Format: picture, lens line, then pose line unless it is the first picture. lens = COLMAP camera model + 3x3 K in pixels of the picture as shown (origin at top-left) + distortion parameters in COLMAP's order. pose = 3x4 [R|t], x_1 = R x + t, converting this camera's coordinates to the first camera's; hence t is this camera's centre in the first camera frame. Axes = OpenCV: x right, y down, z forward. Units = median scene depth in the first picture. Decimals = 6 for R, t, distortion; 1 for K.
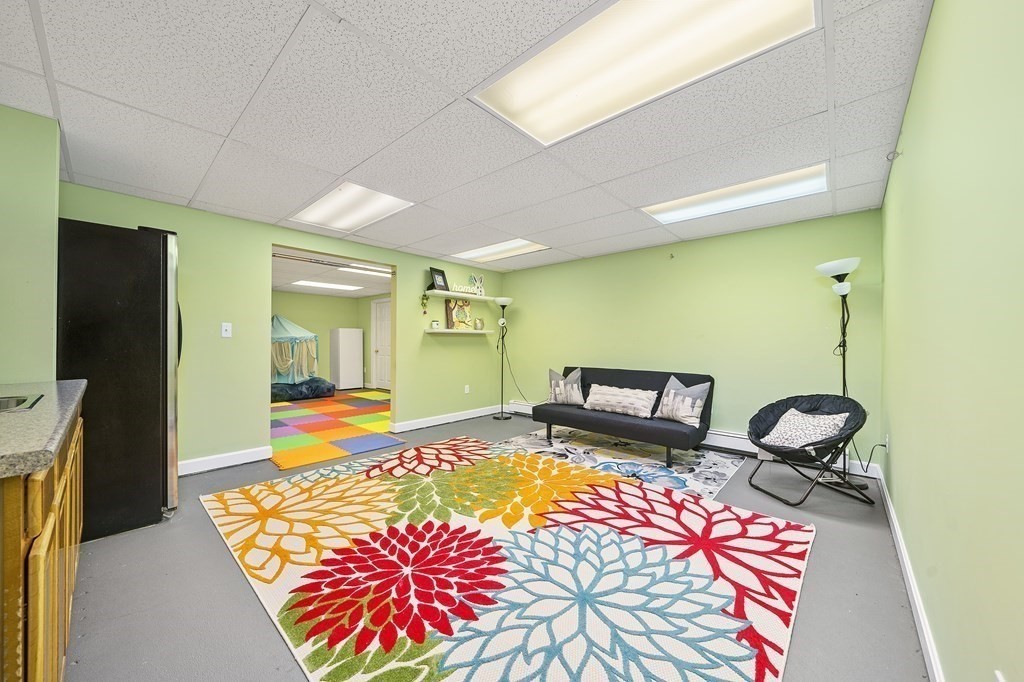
lens RADIAL K [[358.3, 0, 512.0], [0, 358.3, 340.7], [0, 0, 1]] dist [0.001542, 0.000055]
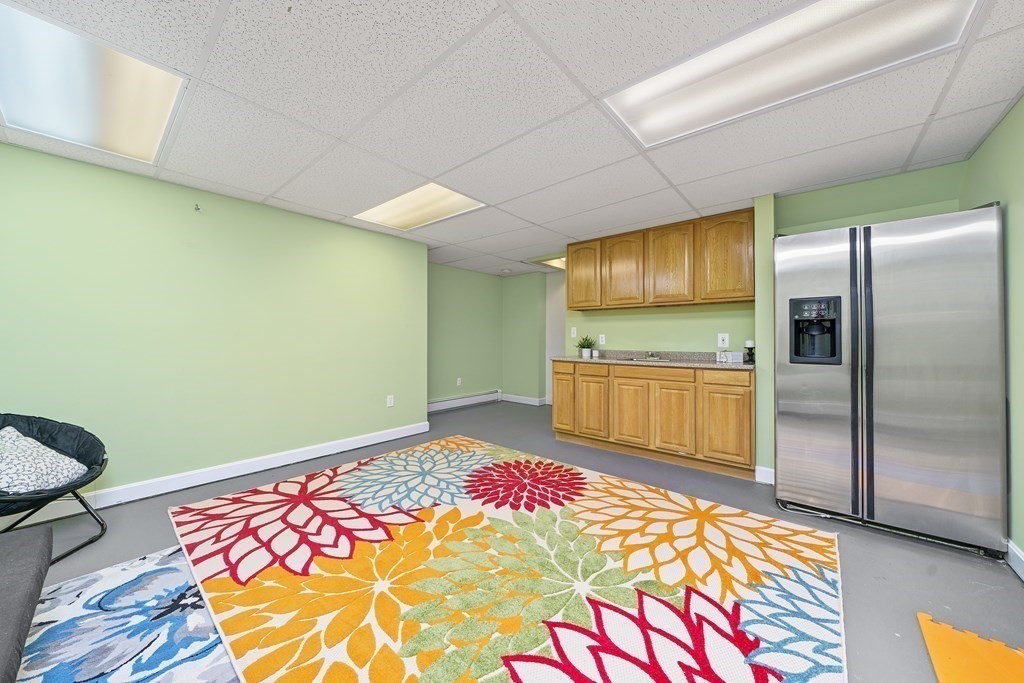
lens RADIAL K [[358.3, 0, 518.5], [0, 358.3, 339.9], [0, 0, 1]] dist [0.001542, 0.000055]
pose [[-0.999277, -0.004465, -0.037759, -0.157121], [-0.004239, 0.999973, -0.006052, 0.015548], [0.037785, -0.005888, -0.999269, 2.120563]]
